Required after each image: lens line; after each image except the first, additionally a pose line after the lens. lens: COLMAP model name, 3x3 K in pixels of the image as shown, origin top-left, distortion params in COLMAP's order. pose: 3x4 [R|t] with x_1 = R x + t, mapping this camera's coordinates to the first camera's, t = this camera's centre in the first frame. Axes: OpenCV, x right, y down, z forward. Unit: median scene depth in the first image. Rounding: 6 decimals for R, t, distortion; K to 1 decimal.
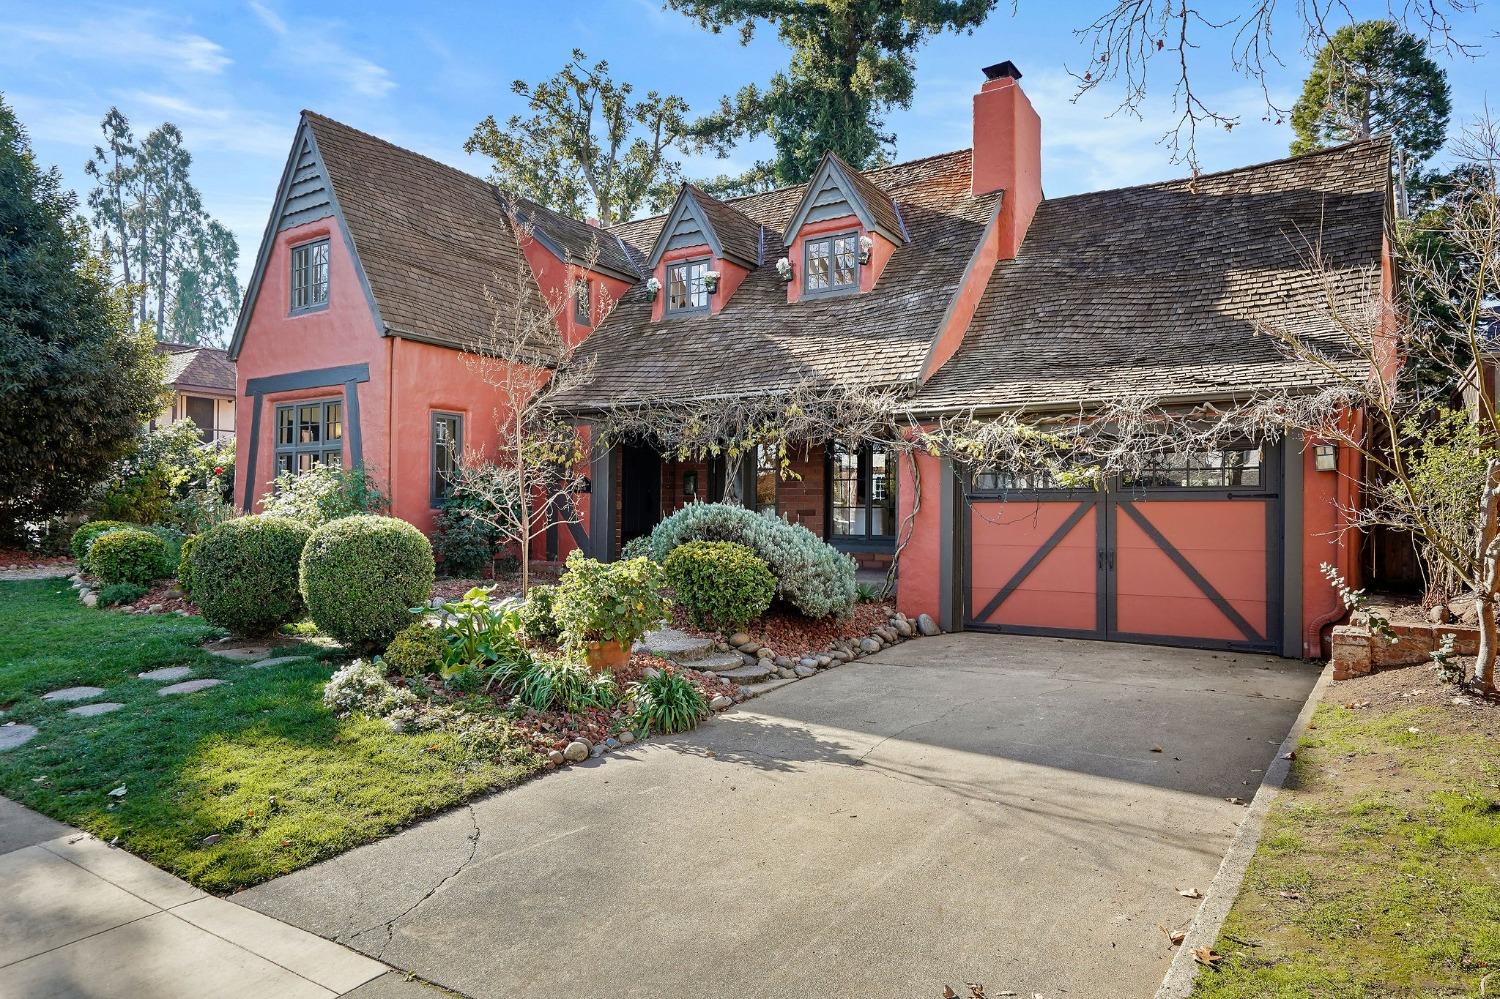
lens RADIAL K [[918.0, 0, 750.0], [0, 918.0, 499.5], [0, 0, 1]] dist [0.004844, 0.000812]
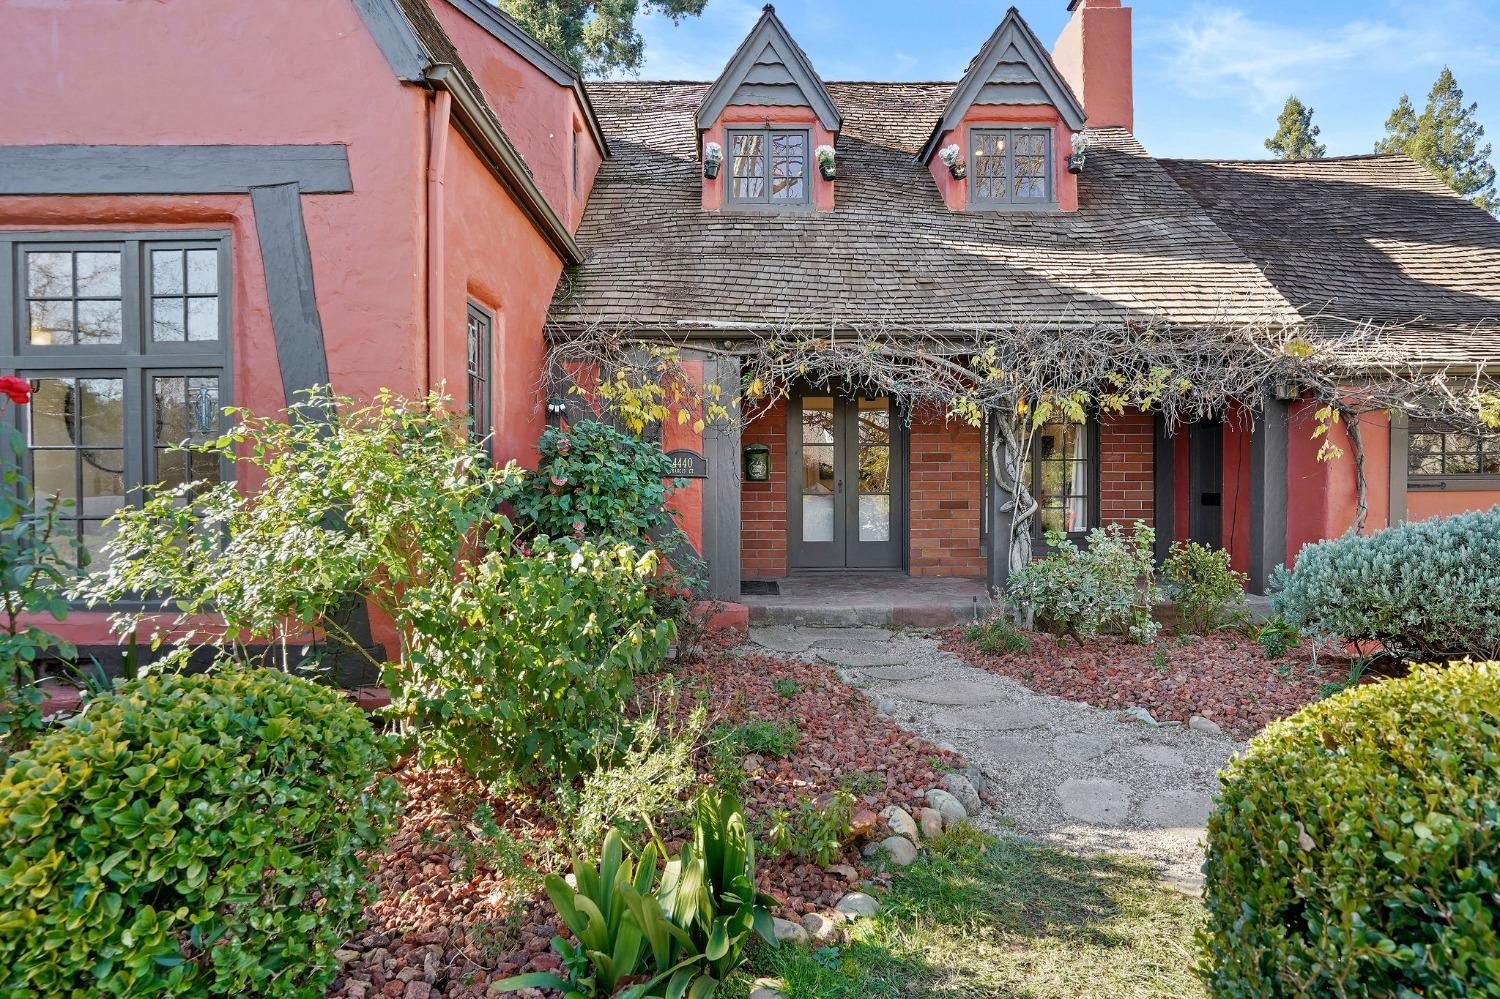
lens RADIAL K [[793.4, 0, 750.0], [0, 793.4, 499.5], [0, 0, 1]] dist [-0.049798, 0.037766]
pose [[0.831989, -0.017288, 0.554523, -0.423853], [0.004752, 0.999700, 0.024038, -0.005929], [-0.554772, -0.017364, 0.831821, 0.570546]]
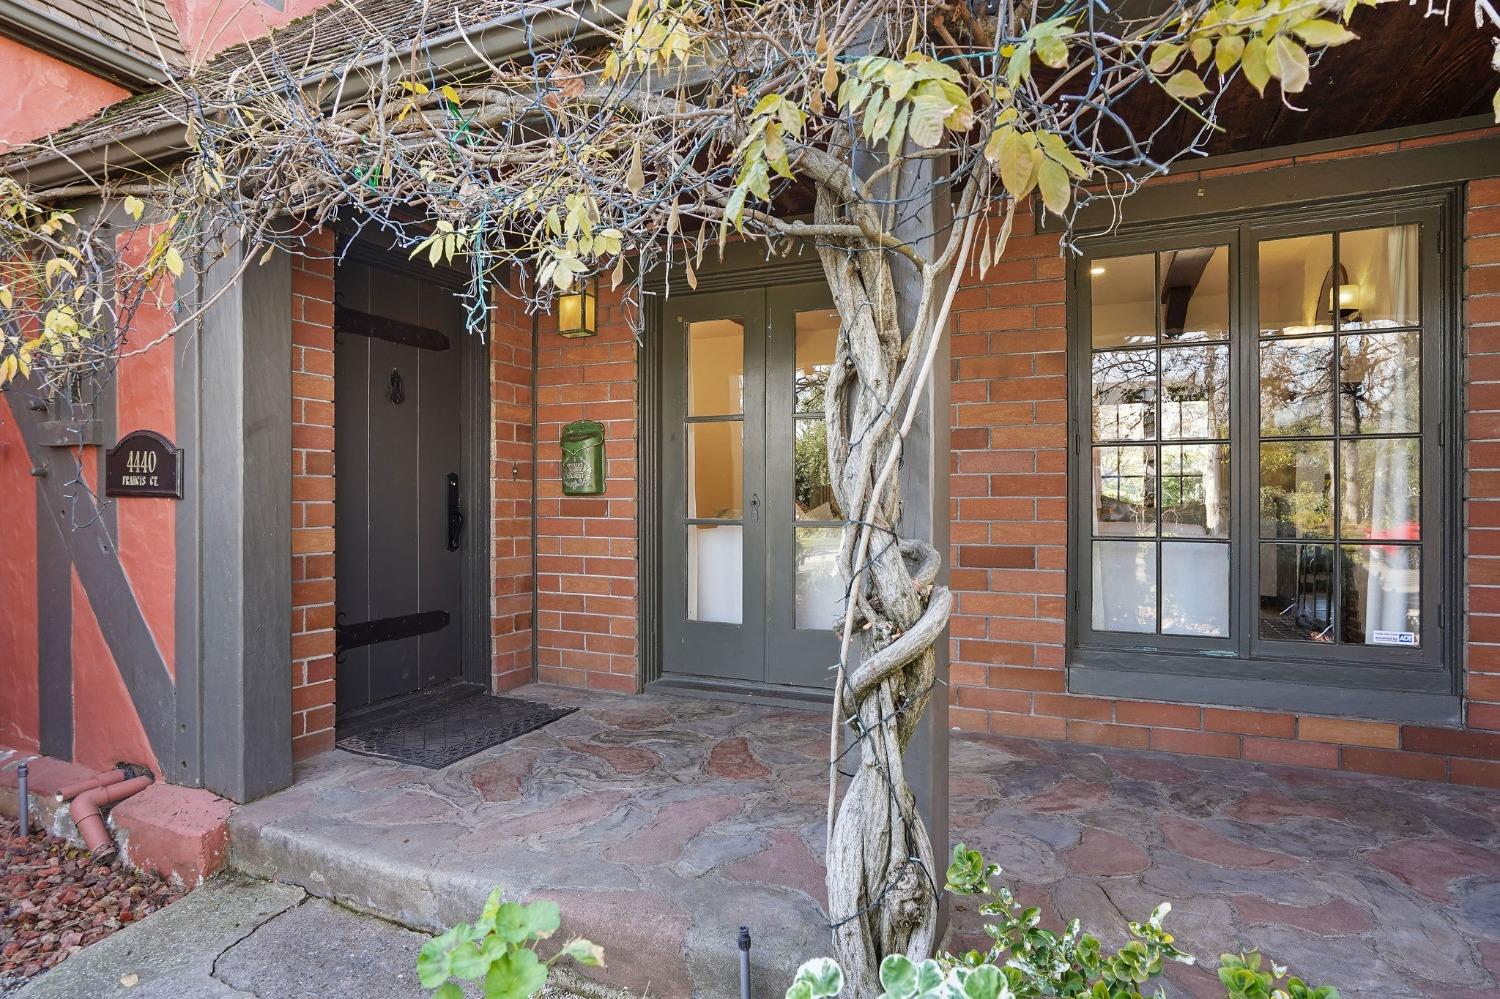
lens RADIAL K [[793.4, 0, 750.0], [0, 793.4, 499.5], [0, 0, 1]] dist [-0.049798, 0.037766]
pose [[0.987838, -0.012637, 0.154969, -0.054261], [0.010160, 0.999808, 0.016763, -0.008860], [-0.155151, -0.014985, 0.987777, 0.769894]]
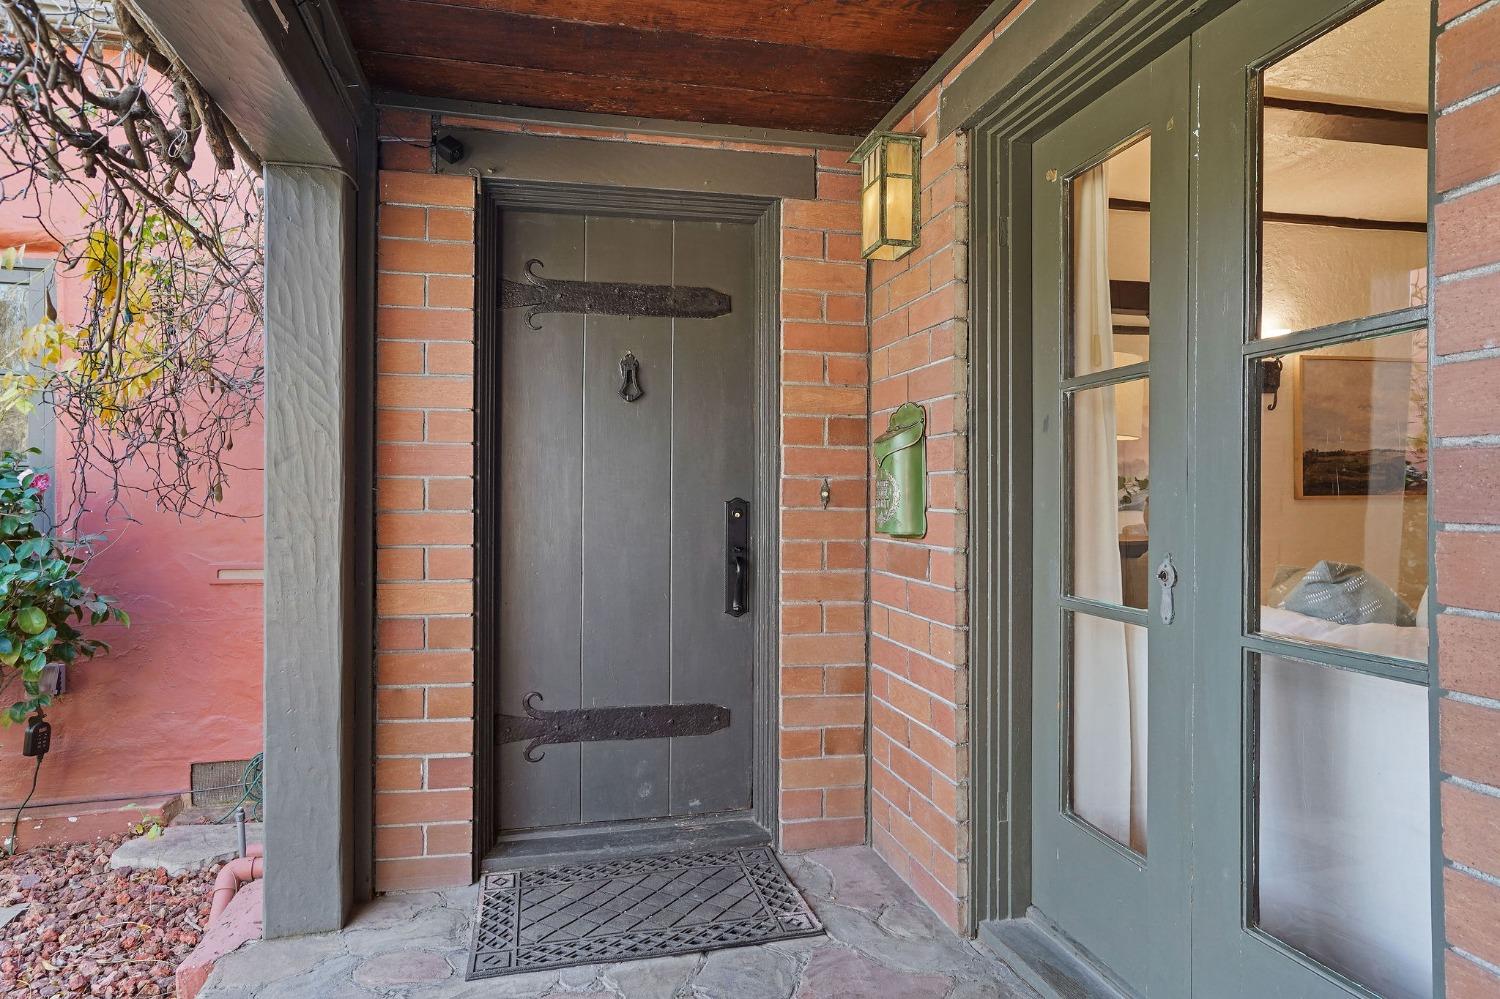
lens RADIAL K [[918.0, 0, 750.0], [0, 918.0, 499.5], [0, 0, 1]] dist [0.004844, 0.000812]
pose [[0.726087, -0.008538, -0.687550, 0.044147], [0.013898, 0.999901, 0.002260, -0.015345], [0.687463, -0.011197, 0.726133, 0.921165]]
